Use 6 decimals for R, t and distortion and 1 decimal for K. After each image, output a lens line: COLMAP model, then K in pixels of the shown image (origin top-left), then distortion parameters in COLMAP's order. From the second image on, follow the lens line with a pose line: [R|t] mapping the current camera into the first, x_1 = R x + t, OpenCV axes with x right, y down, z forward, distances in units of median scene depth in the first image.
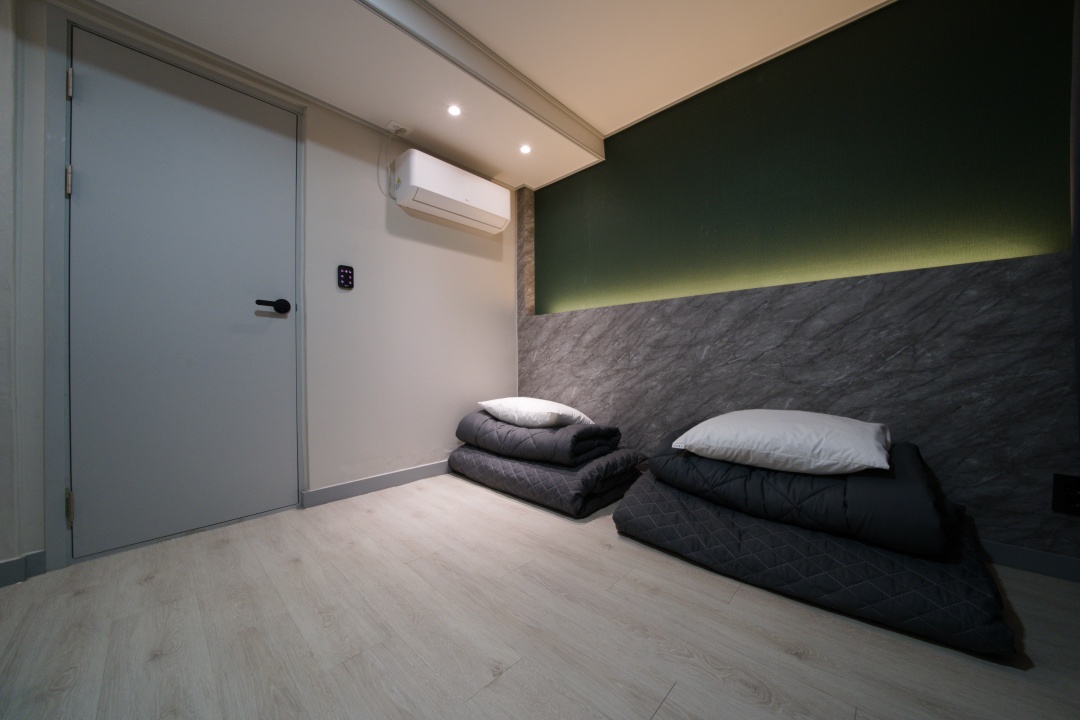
lens RADIAL K [[374.4, 0, 545.6], [0, 374.4, 360.3], [0, 0, 1]] dist [-0.025782, 0.002623]
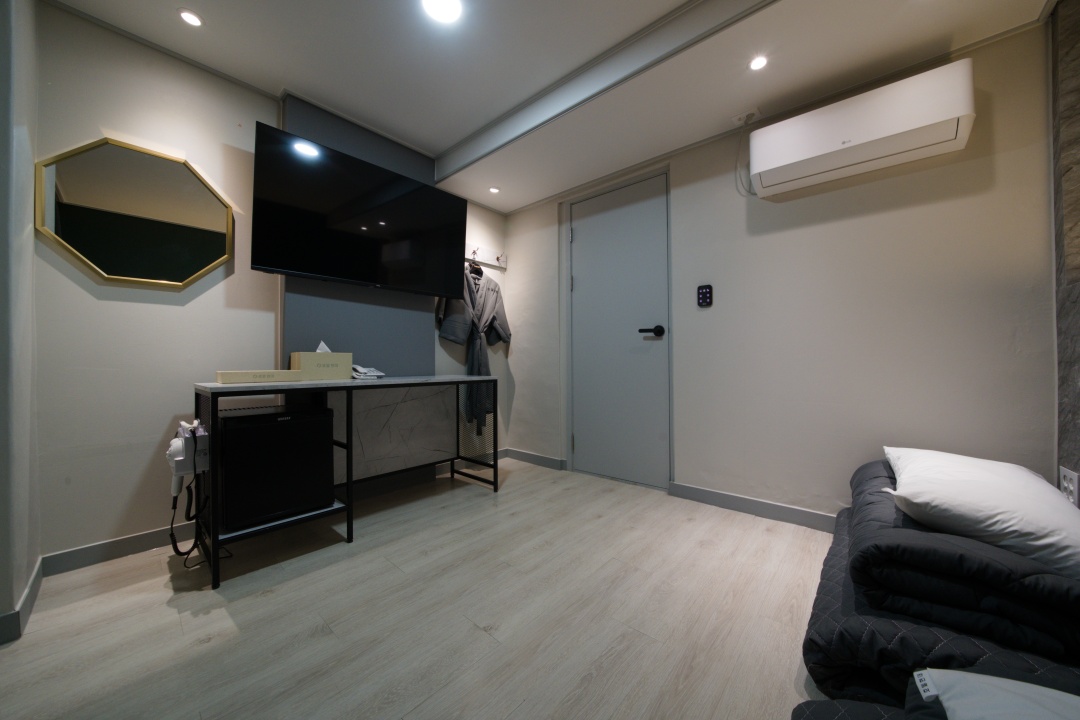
lens RADIAL K [[374.4, 0, 545.6], [0, 374.4, 360.3], [0, 0, 1]] dist [-0.025782, 0.002623]
pose [[0.031660, 0.006185, -0.999480, 0.492009], [0.007511, 0.999951, 0.006426, -0.047733], [0.999470, -0.007711, 0.031612, 0.487636]]
